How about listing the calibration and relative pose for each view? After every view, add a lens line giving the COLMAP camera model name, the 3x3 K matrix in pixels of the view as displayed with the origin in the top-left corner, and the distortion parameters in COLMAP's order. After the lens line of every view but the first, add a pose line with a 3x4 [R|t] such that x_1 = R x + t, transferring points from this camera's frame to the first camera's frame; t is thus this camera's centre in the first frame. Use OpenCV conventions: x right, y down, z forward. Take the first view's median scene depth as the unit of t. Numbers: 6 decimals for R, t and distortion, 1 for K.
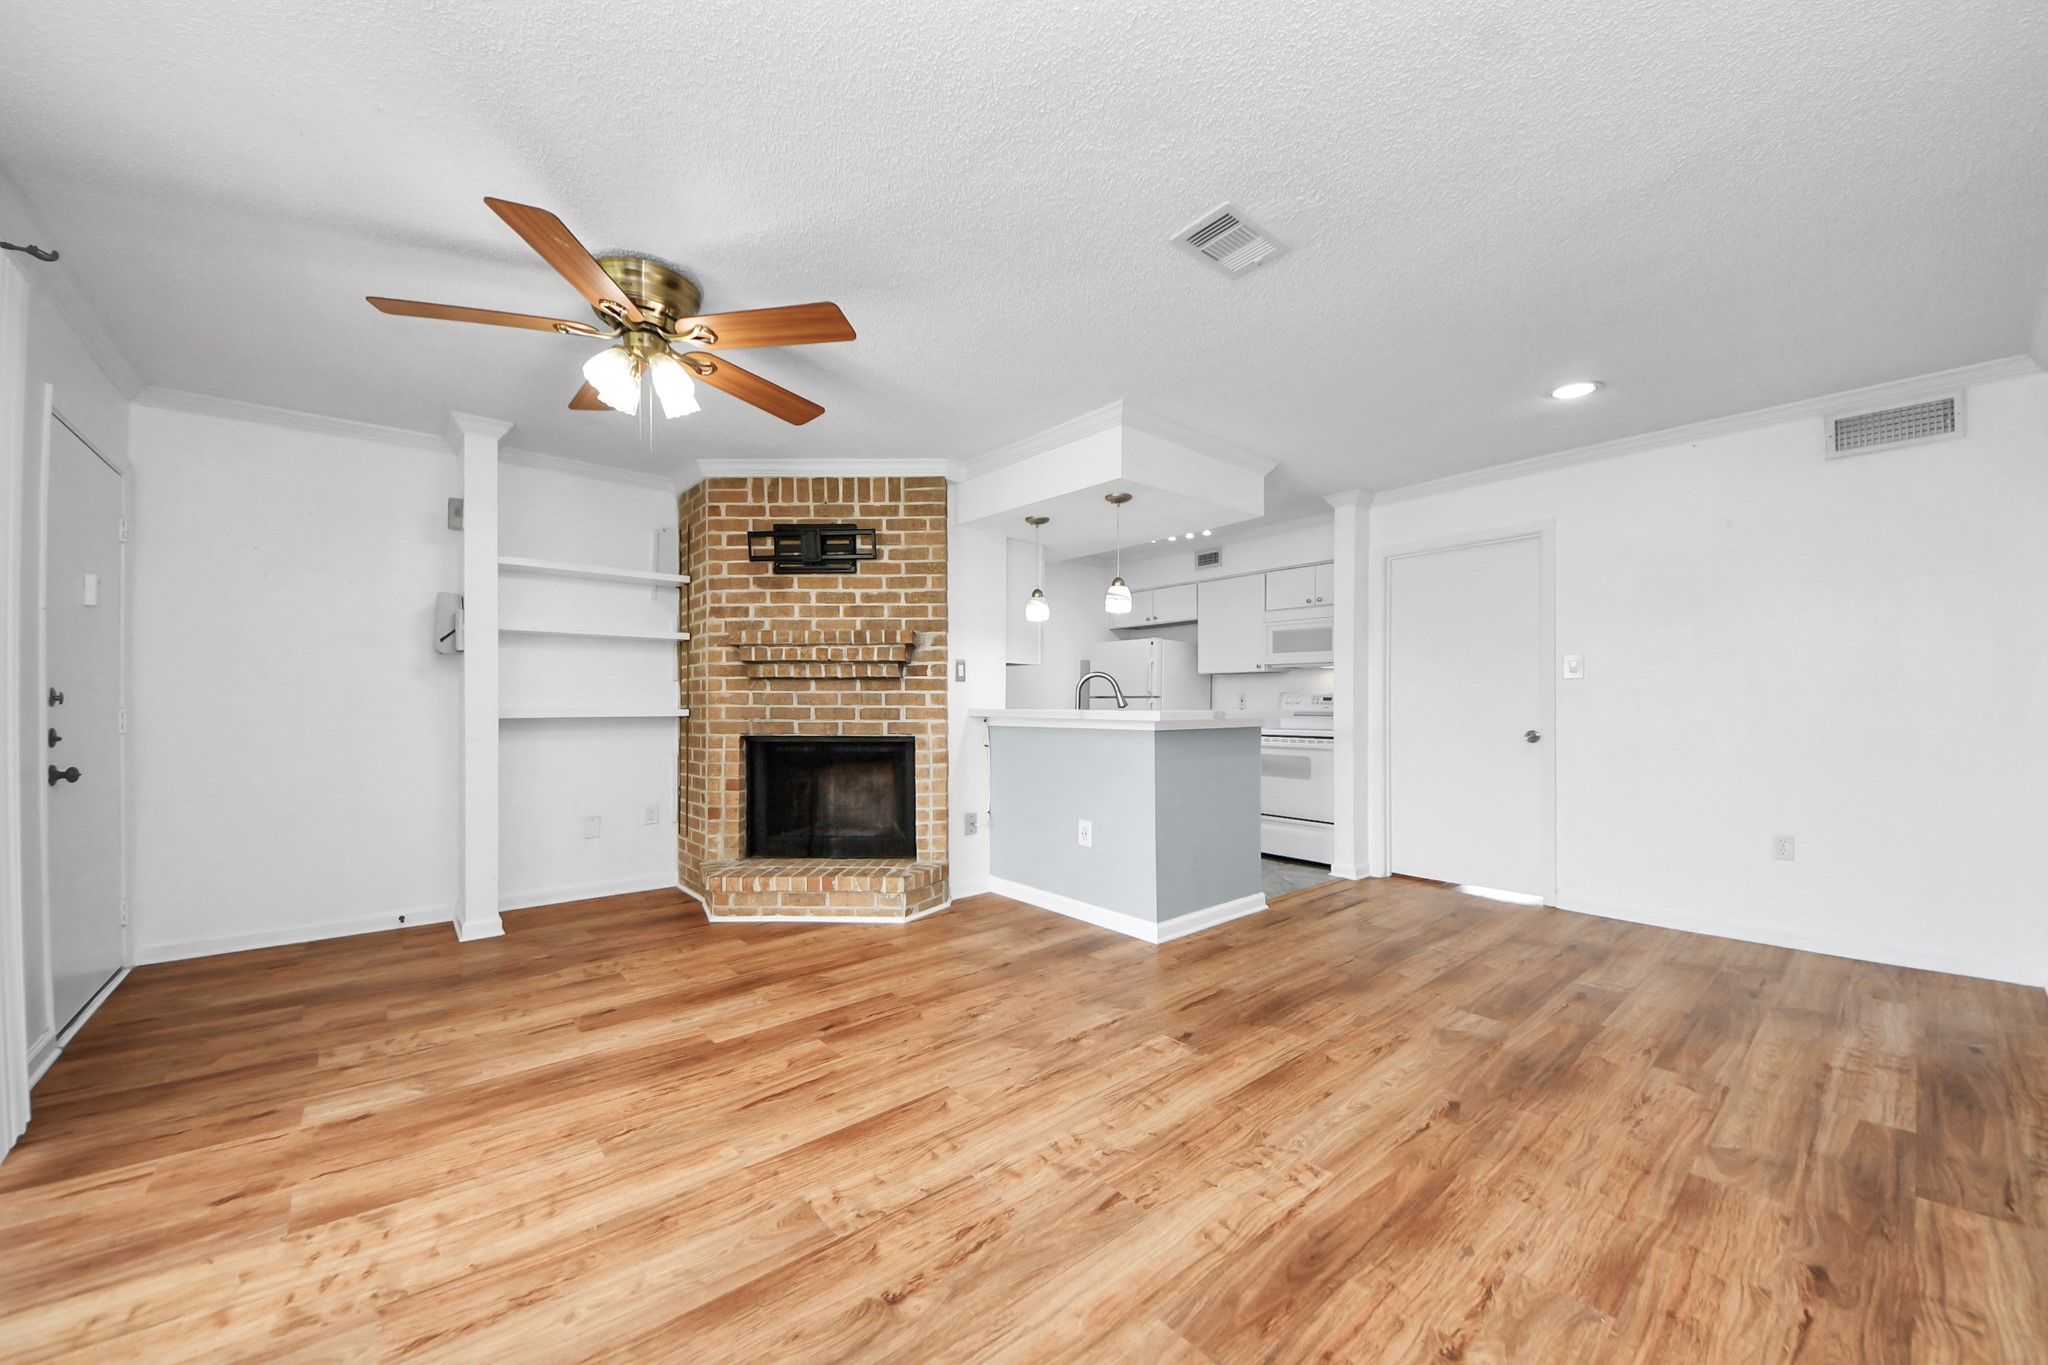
lens RADIAL K [[743.2, 0, 1059.1], [0, 743.2, 685.2], [0, 0, 1]] dist [0.037419, -0.019795]
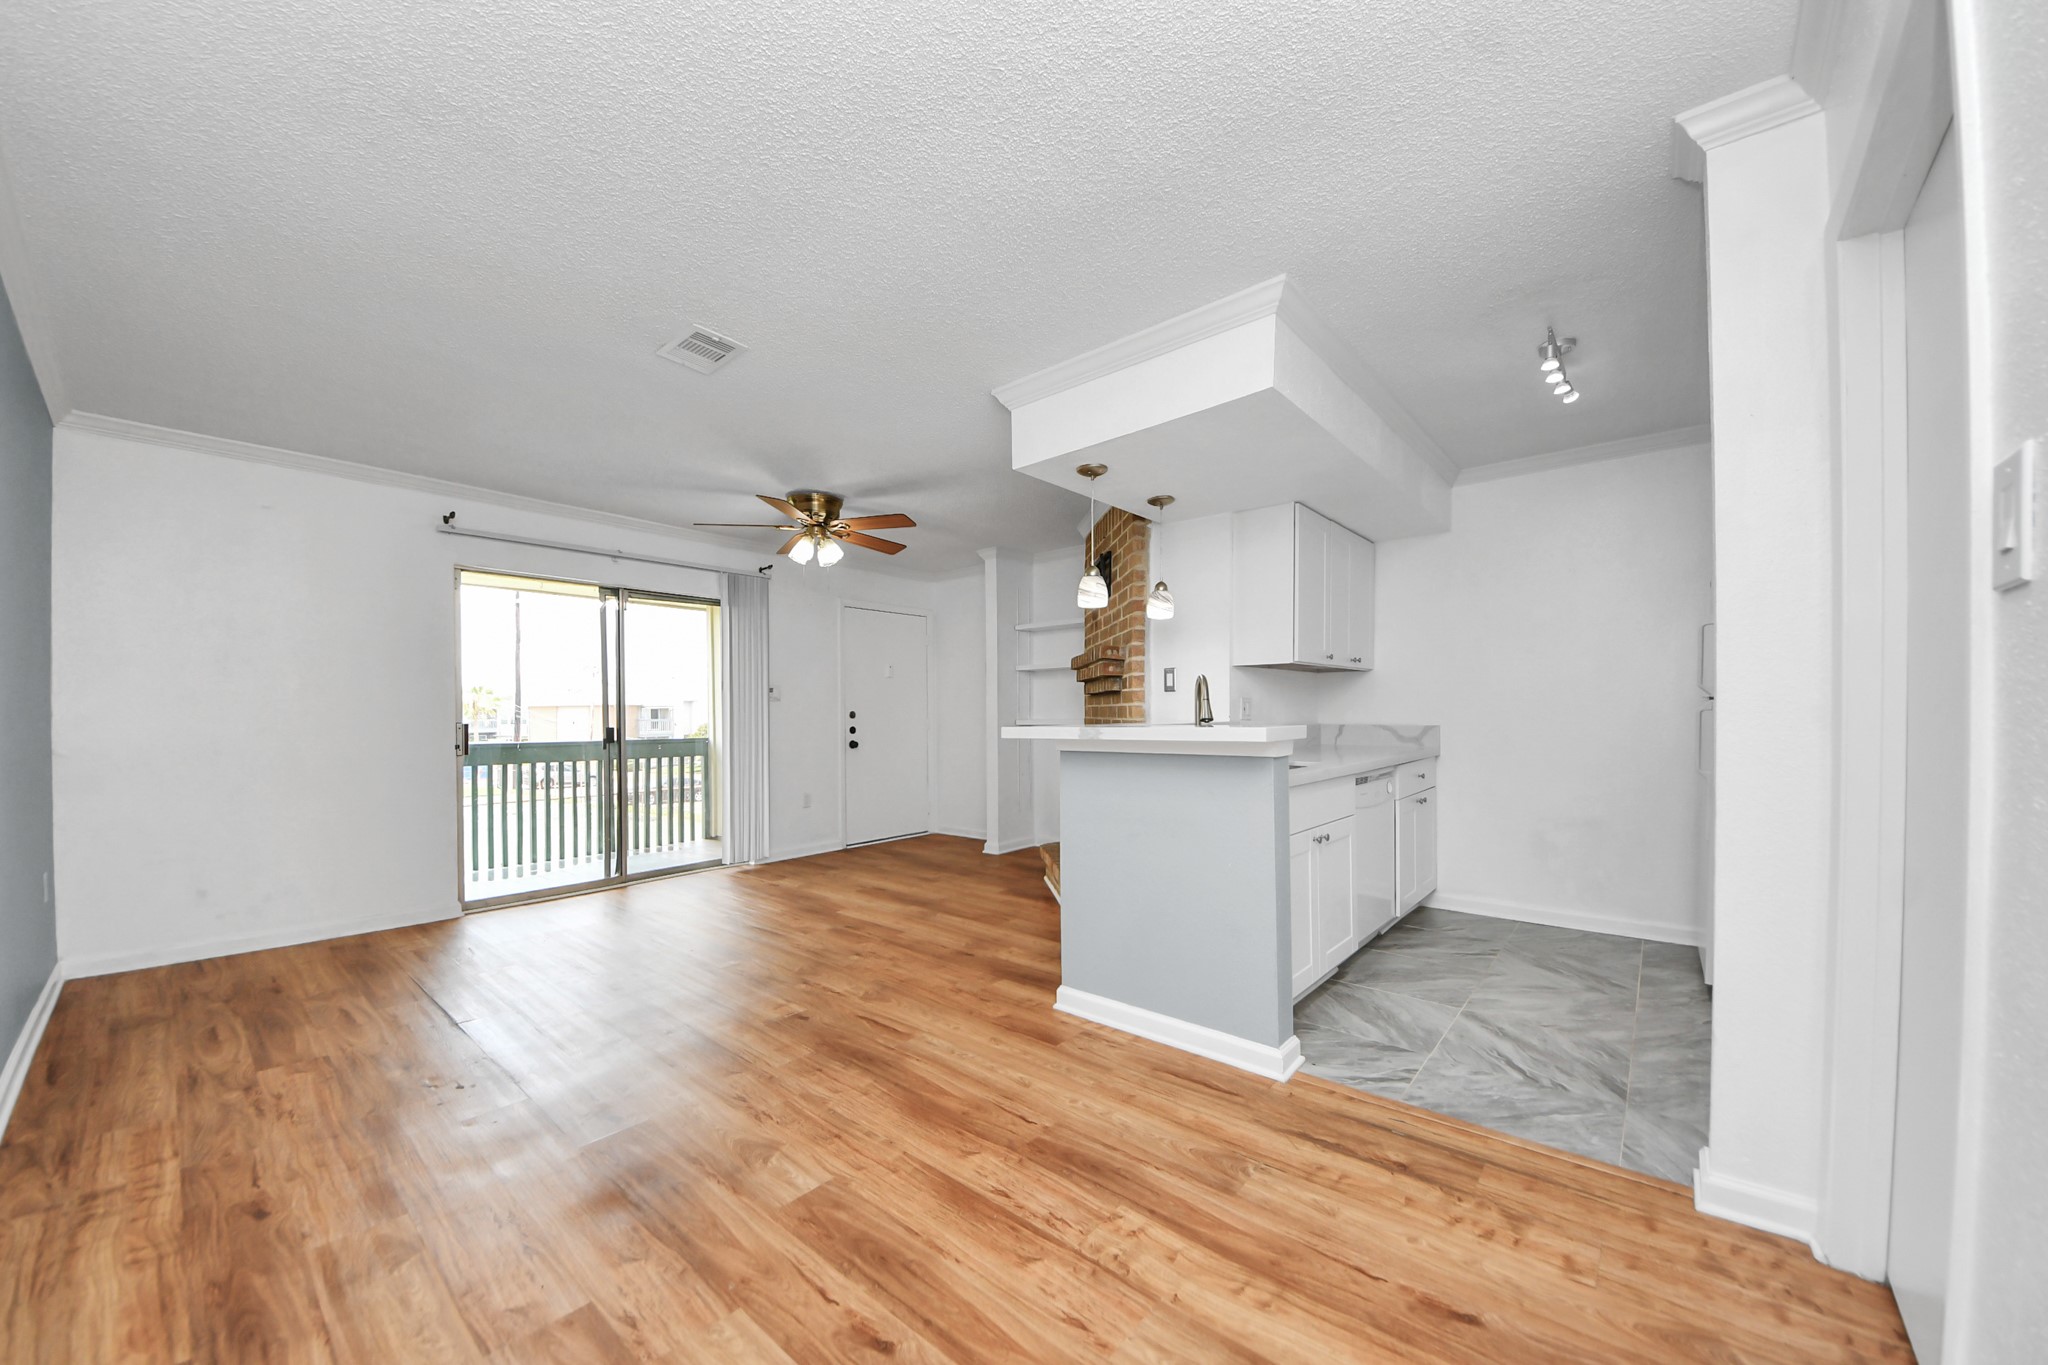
lens RADIAL K [[840.2, 0, 1105.8], [0, 840.2, 728.8], [0, 0, 1]] dist [-0.001700, -0.010926]
pose [[0.124031, 0.016566, -0.992140, 0.960802], [0.038320, 0.999035, 0.021472, 0.016833], [0.991538, -0.040682, 0.123276, 0.860373]]
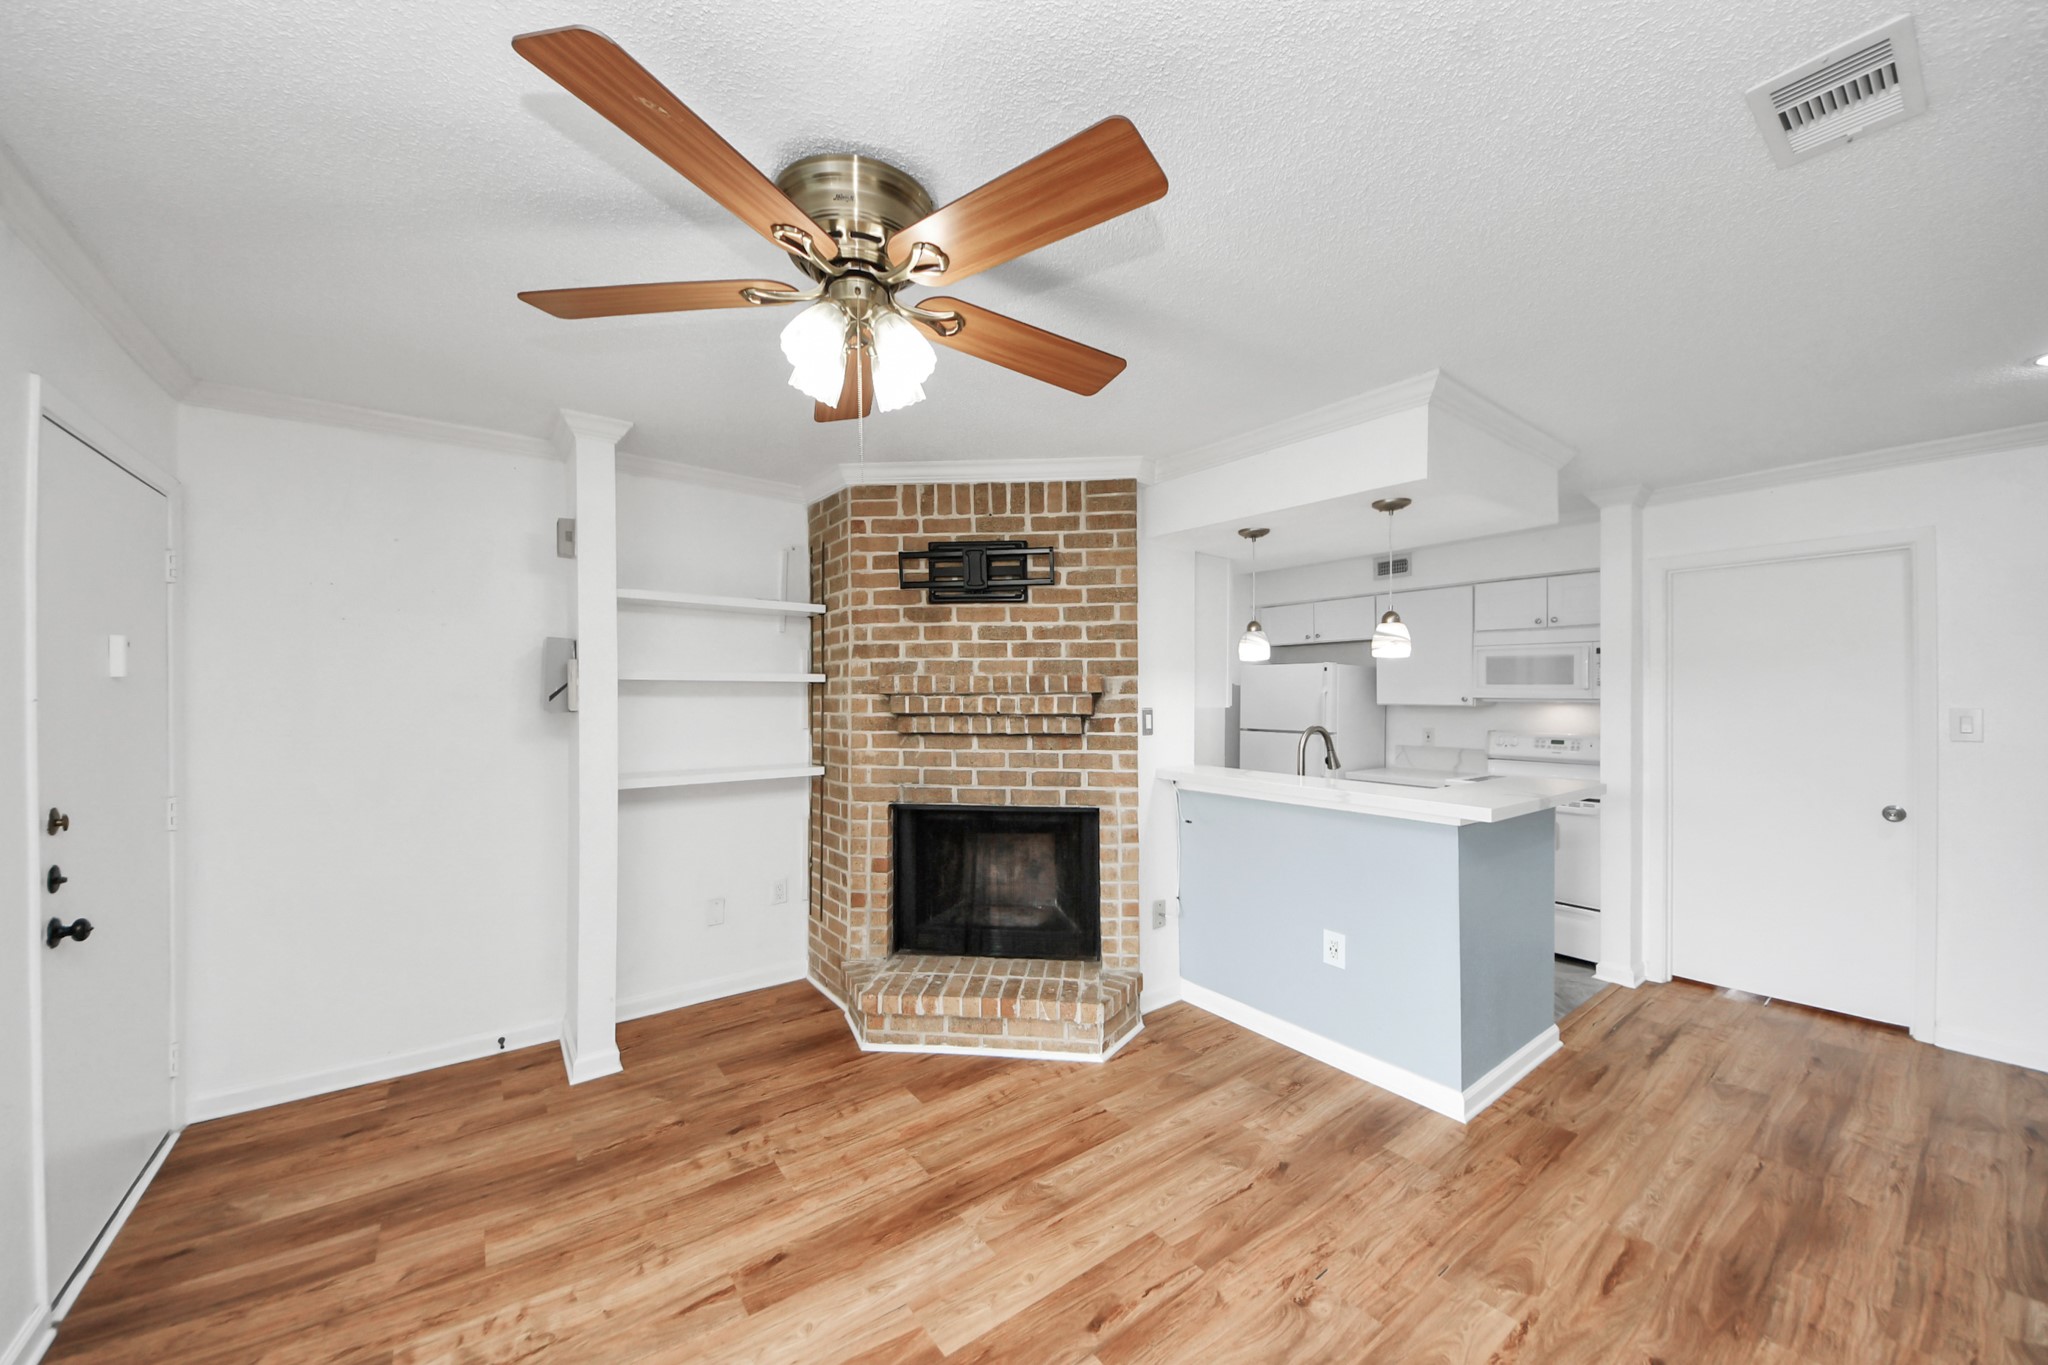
lens RADIAL K [[730.2, 0, 1027.6], [0, 730.2, 682.6], [0, 0, 1]] dist [0.051781, -0.029415]
pose [[0.995509, 0.010867, -0.094045, -0.203745], [-0.009791, 0.999881, 0.011895, -0.075705], [0.094163, -0.010920, 0.995497, 0.224908]]
